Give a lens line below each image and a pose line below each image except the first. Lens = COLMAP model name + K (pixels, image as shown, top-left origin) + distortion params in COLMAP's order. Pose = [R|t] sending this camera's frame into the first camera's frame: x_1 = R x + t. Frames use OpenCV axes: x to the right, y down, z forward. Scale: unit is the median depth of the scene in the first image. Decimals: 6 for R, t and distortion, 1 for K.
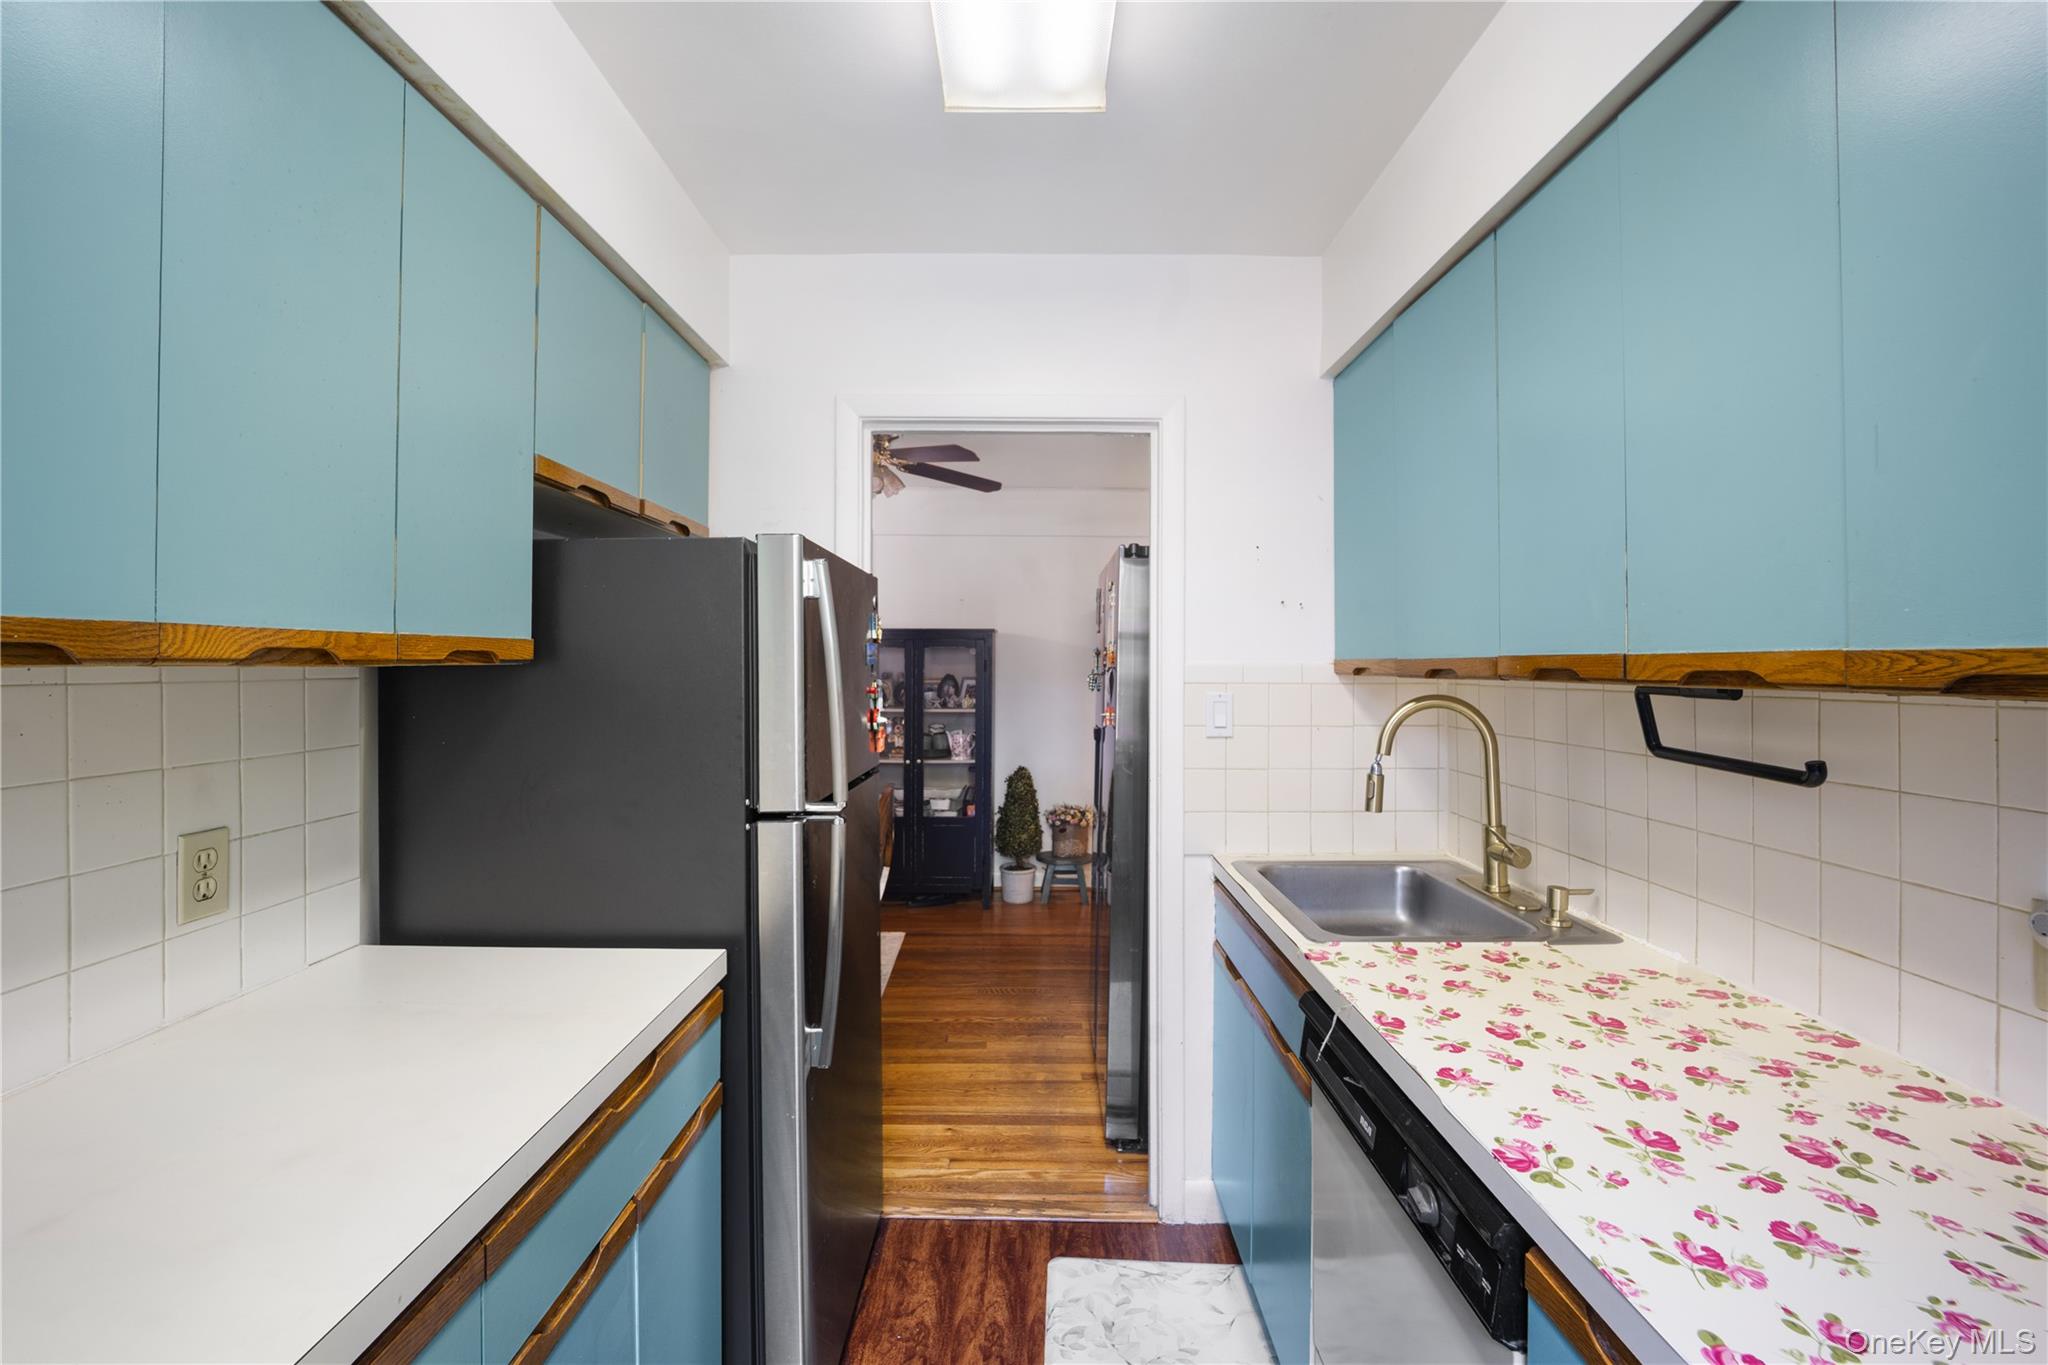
lens RADIAL K [[843.4, 0, 1027.1], [0, 843.4, 674.1], [0, 0, 1]] dist [-0.017955, -0.001257]
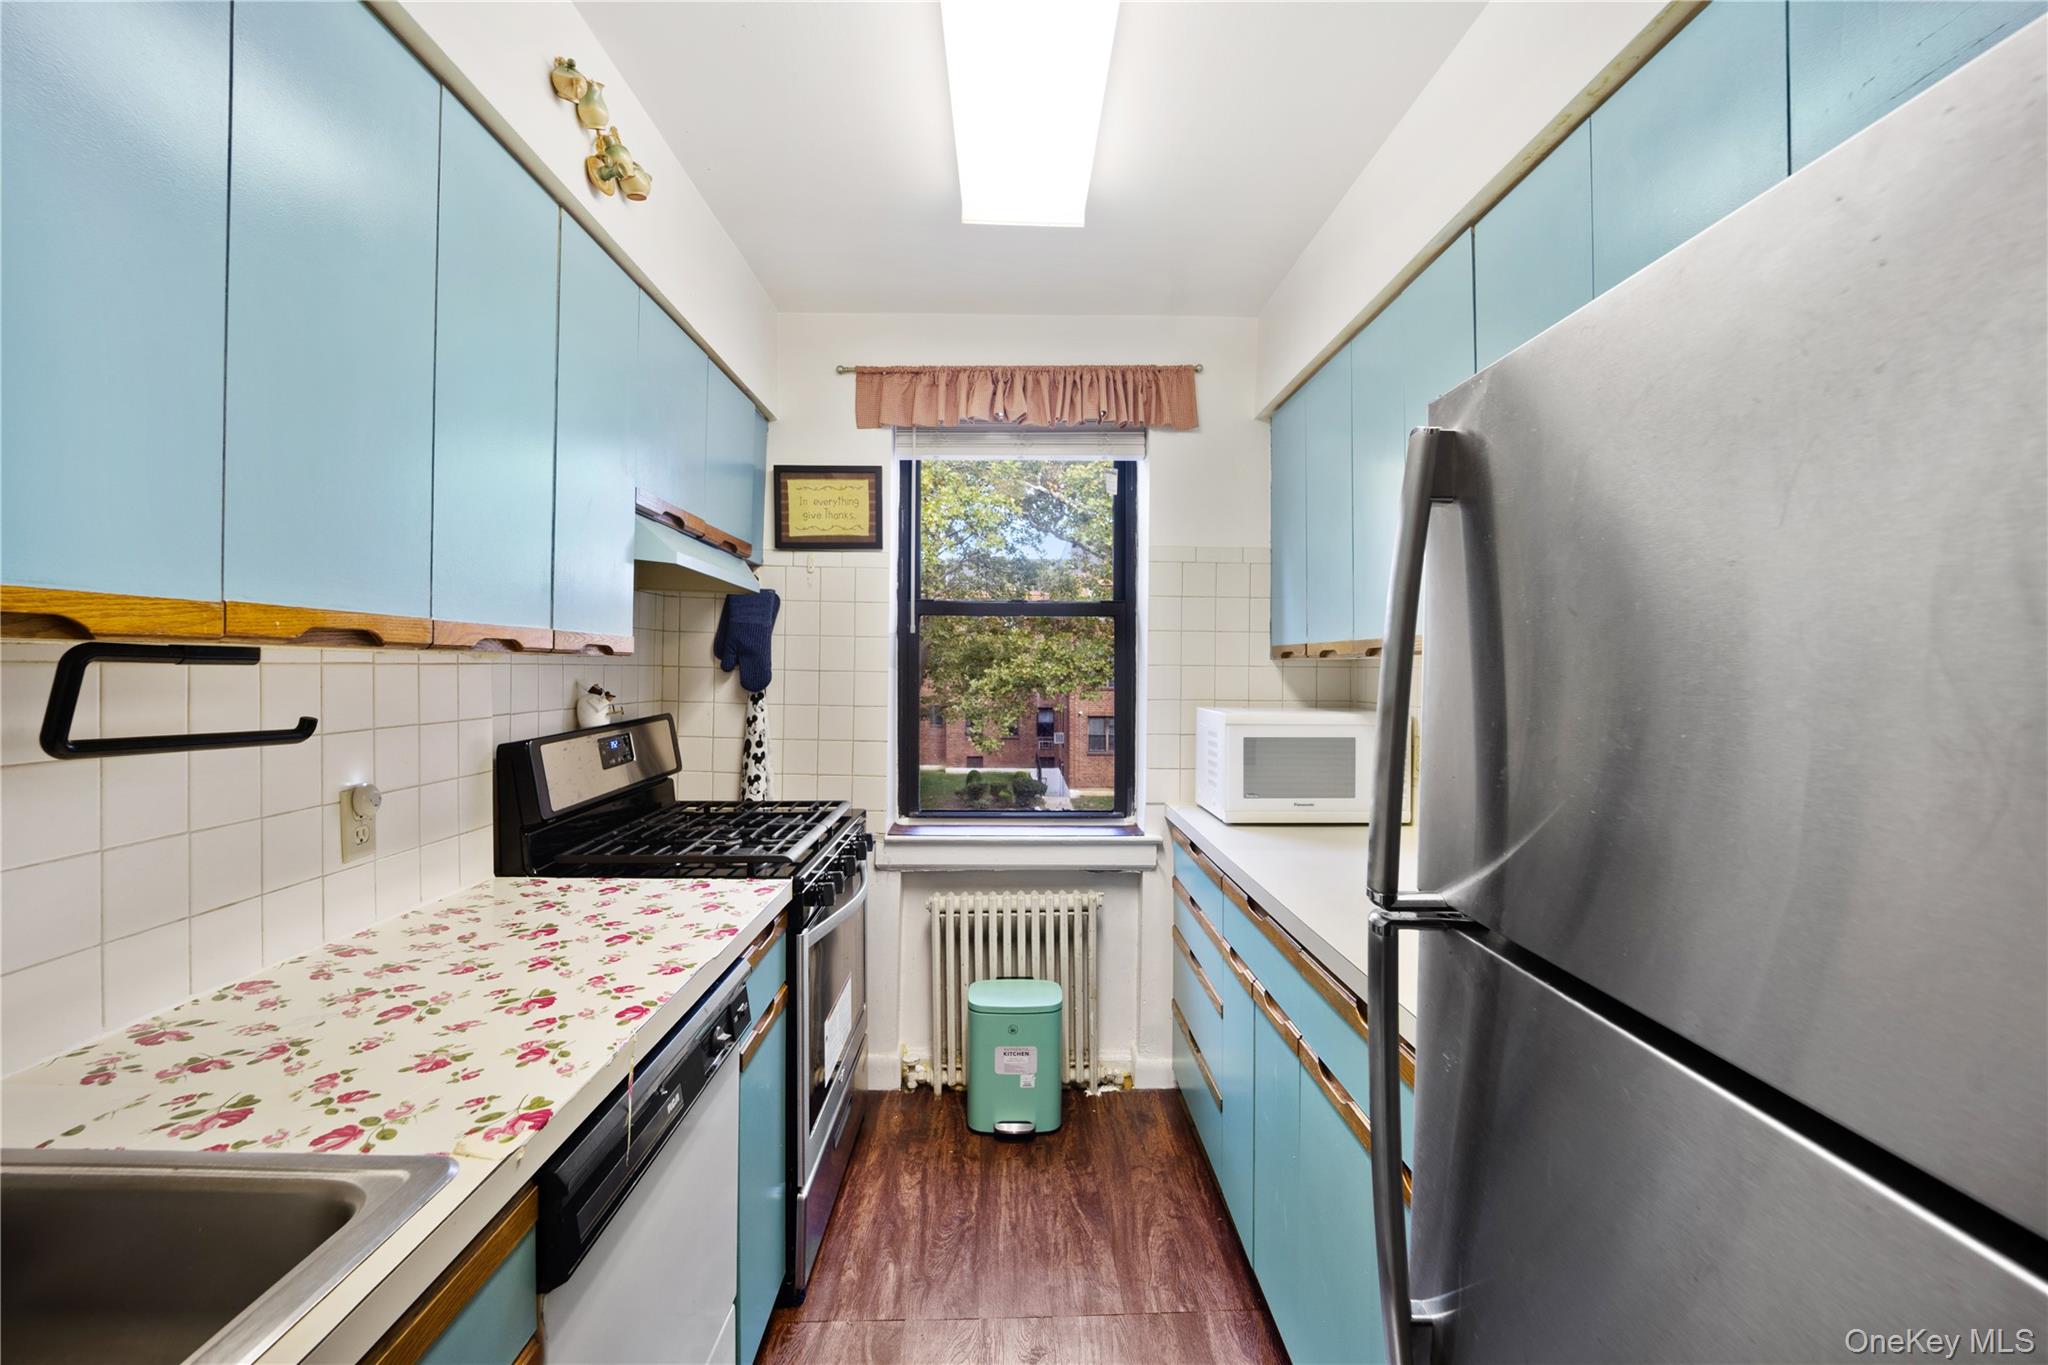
lens RADIAL K [[843.4, 0, 1033.5], [0, 843.4, 668.1], [0, 0, 1]] dist [-0.017955, -0.001257]
pose [[-0.999153, -0.010993, -0.039661, 0.028921], [-0.011285, 0.999911, 0.007151, 0.018902], [0.039579, 0.007593, -0.999188, 2.025742]]
